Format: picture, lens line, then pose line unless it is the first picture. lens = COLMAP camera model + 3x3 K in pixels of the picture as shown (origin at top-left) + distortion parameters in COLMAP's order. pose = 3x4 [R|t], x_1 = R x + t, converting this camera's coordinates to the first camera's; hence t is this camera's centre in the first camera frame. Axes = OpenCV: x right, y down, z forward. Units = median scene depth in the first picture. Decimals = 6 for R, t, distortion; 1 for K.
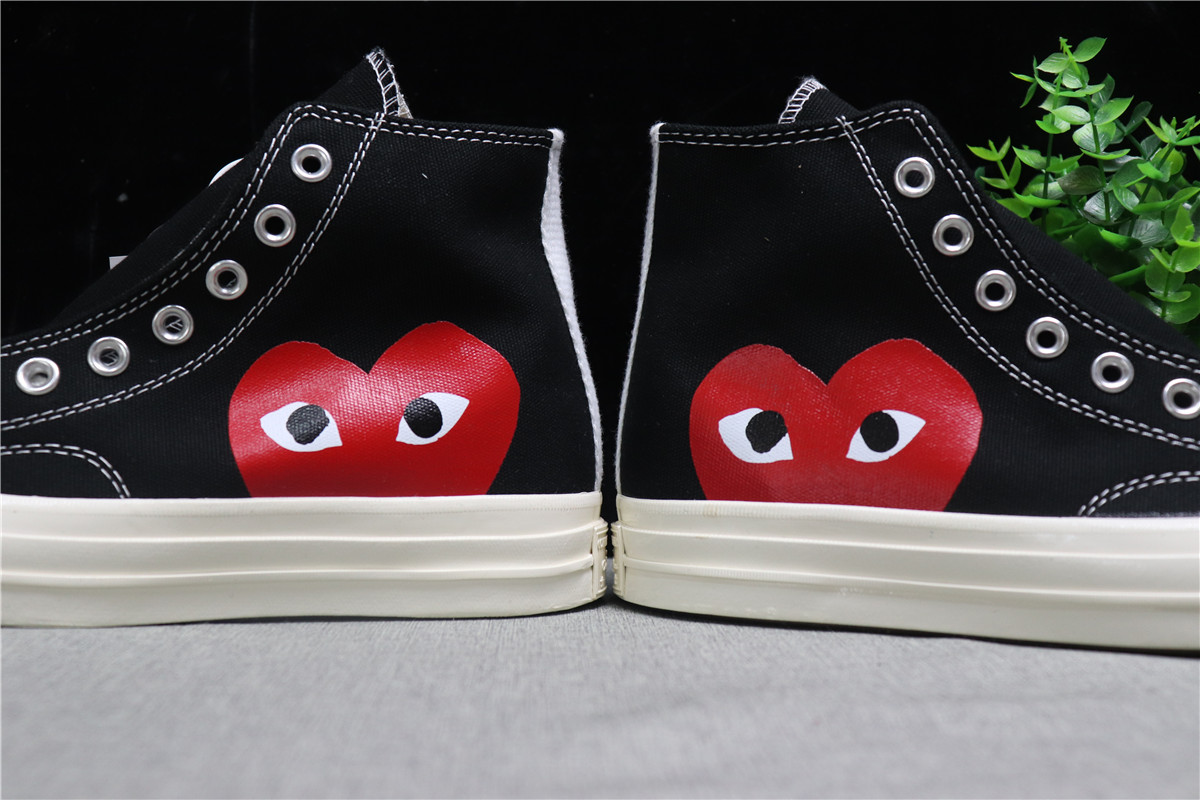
lens RADIAL K [[1549.0, 0, 599.7], [0, 1549.0, 407.0], [0, 0, 1]] dist [0.003362, 0.000000]
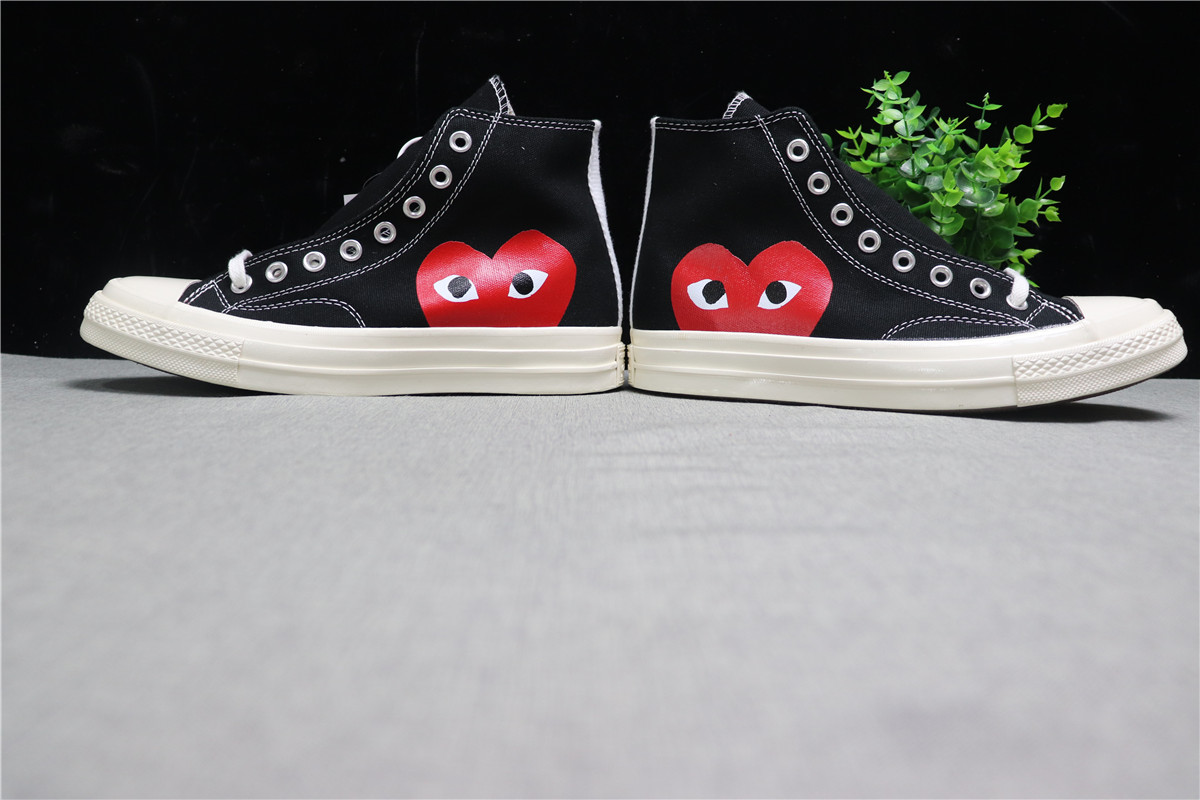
lens RADIAL K [[975.0, 0, 604.5], [0, 975.0, 394.9], [0, 0, 1]] dist [-0.177951, 0.120911]
pose [[0.999840, 0.004929, -0.017213, 0.001083], [-0.002984, 0.993791, 0.111225, 0.009451], [0.017654, -0.111156, 0.993646, -0.132274]]
